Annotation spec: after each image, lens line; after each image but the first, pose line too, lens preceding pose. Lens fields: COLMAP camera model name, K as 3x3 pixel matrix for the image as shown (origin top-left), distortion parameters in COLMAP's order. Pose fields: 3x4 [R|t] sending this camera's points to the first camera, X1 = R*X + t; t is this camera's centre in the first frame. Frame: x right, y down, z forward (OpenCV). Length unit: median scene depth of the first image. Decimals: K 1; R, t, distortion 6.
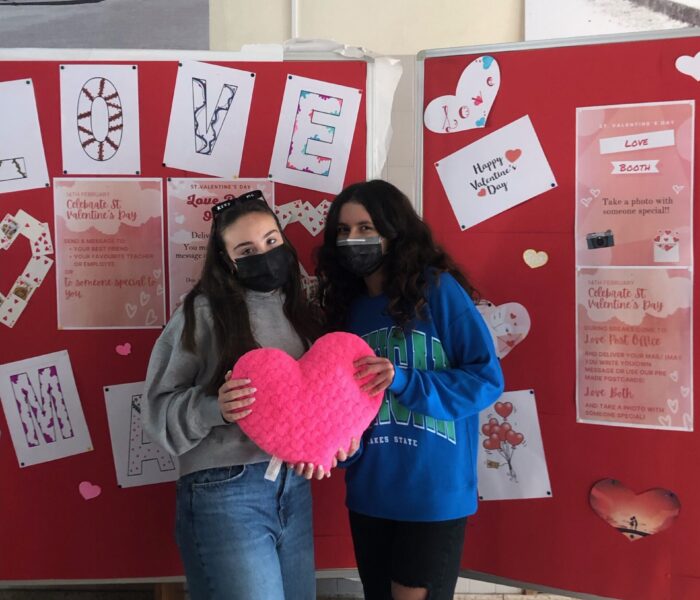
lens RADIAL K [[1009.3, 0, 363.7], [0, 1009.3, 292.7], [0, 0, 1]] dist [0.180050, -0.713654]
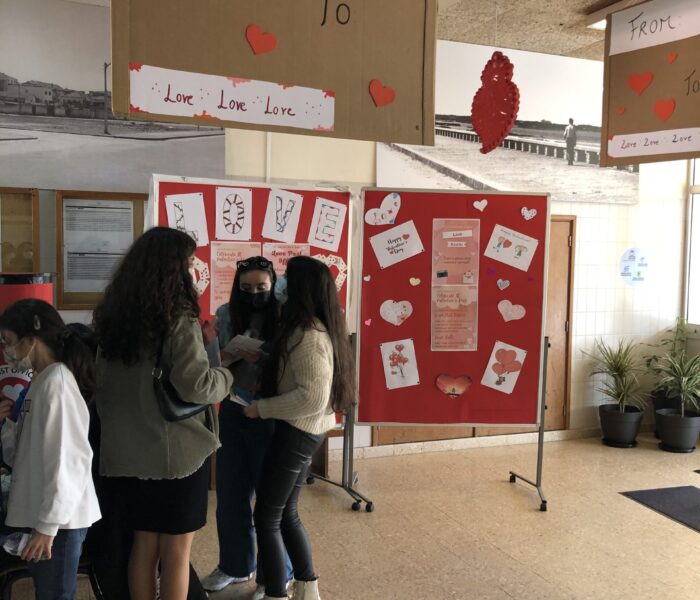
lens RADIAL K [[766.6, 0, 381.0], [0, 766.6, 339.3], [0, 0, 1]] dist [0.076951, -0.174488]
pose [[0.912911, -0.022536, 0.407536, -0.634195], [0.006482, 0.999149, 0.040730, 0.027390], [-0.408108, -0.034541, 0.912280, -0.591814]]
